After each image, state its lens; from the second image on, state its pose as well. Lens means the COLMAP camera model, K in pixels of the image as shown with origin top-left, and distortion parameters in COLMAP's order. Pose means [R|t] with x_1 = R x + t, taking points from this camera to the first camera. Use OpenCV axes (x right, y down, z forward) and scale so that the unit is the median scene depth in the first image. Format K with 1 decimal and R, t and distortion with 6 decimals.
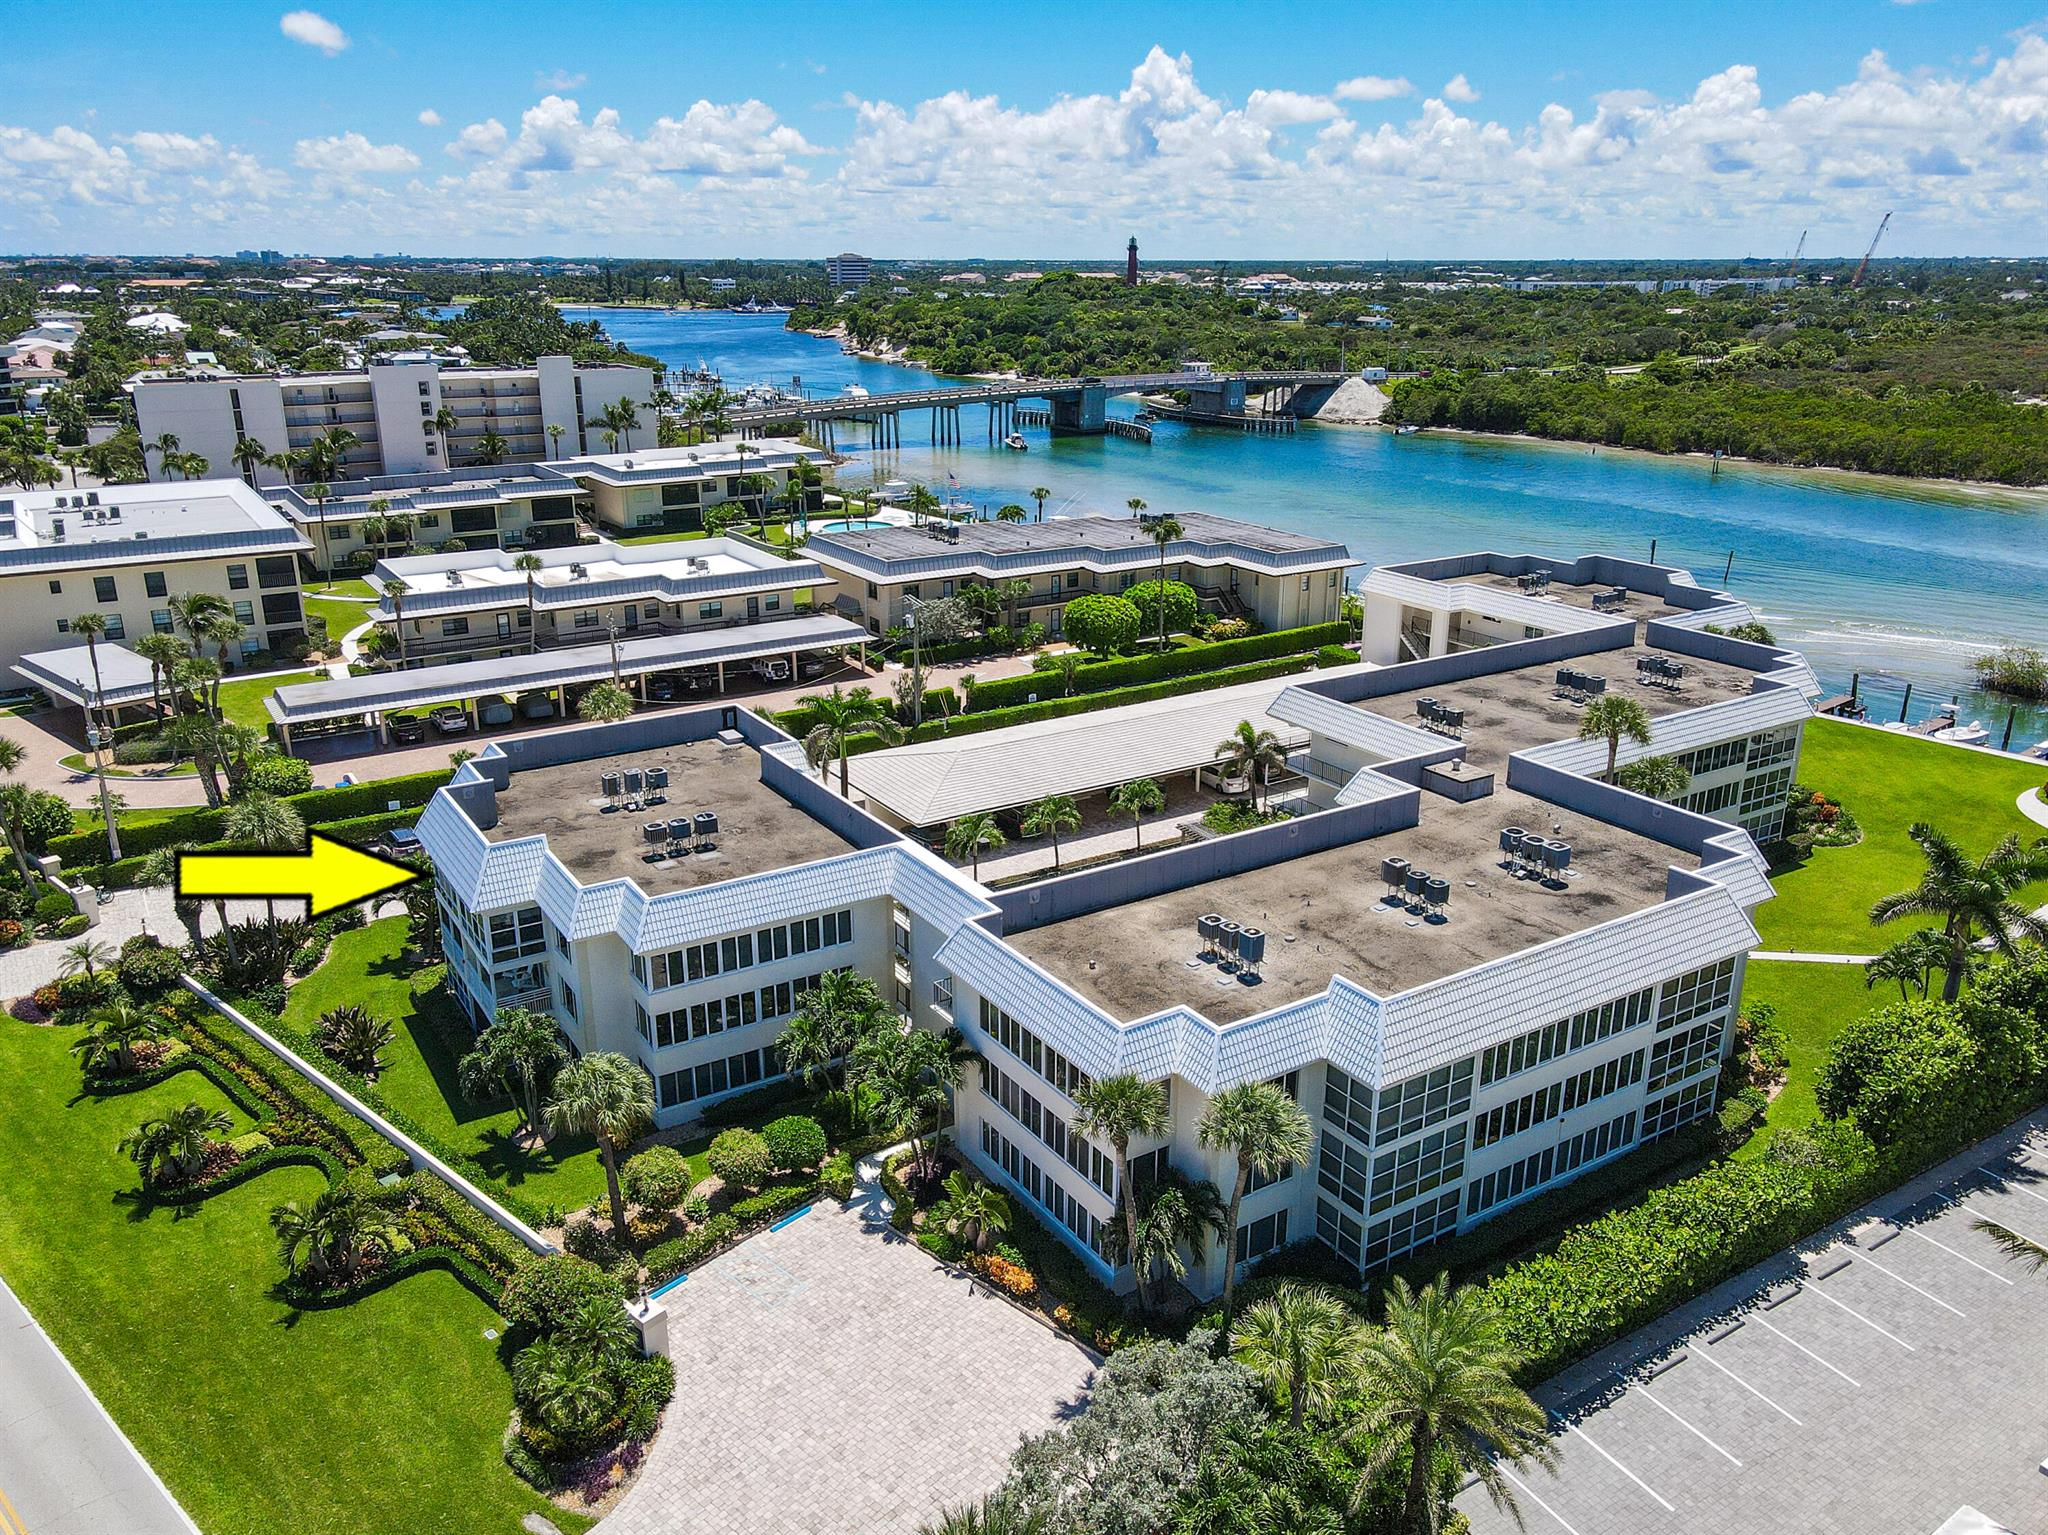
lens RADIAL K [[1540.5, 0, 1021.9], [0, 1540.5, 776.1], [0, 0, 1]] dist [0.025731, -0.002175]
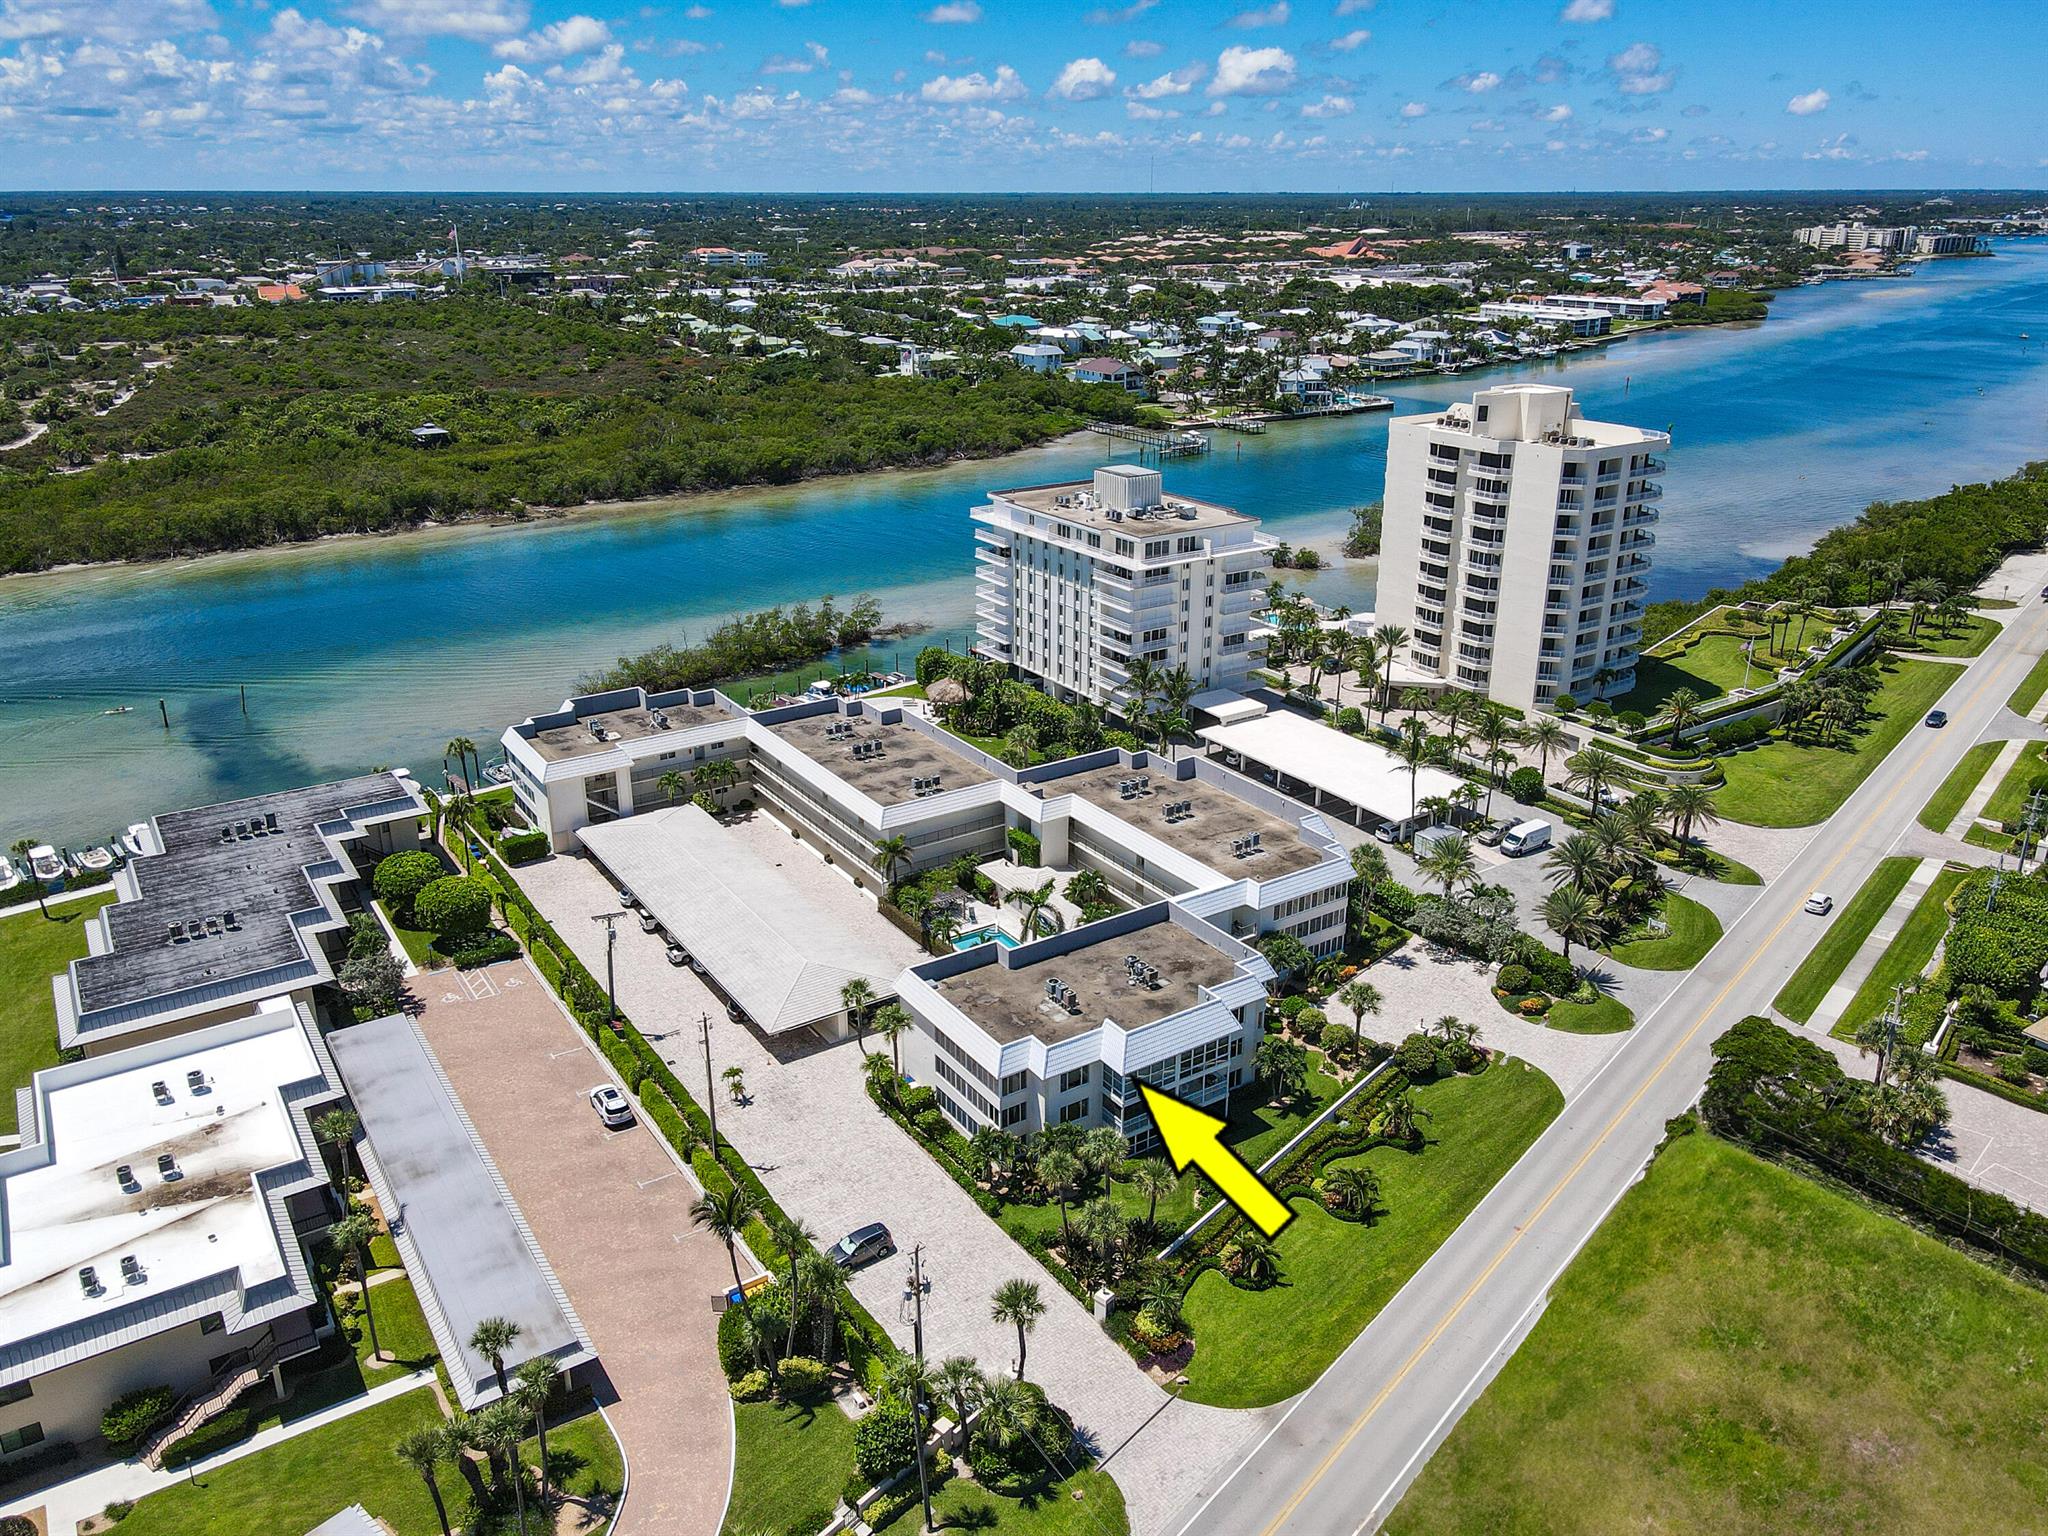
lens RADIAL K [[1540.5, 0, 1033.0], [0, 1540.5, 748.5], [0, 0, 1]] dist [0.025731, -0.002175]
pose [[-0.031121, -0.354223, 0.934643, -0.212329], [0.320096, 0.882315, 0.345049, -0.099593], [-0.946874, 0.309914, 0.085927, 0.108792]]
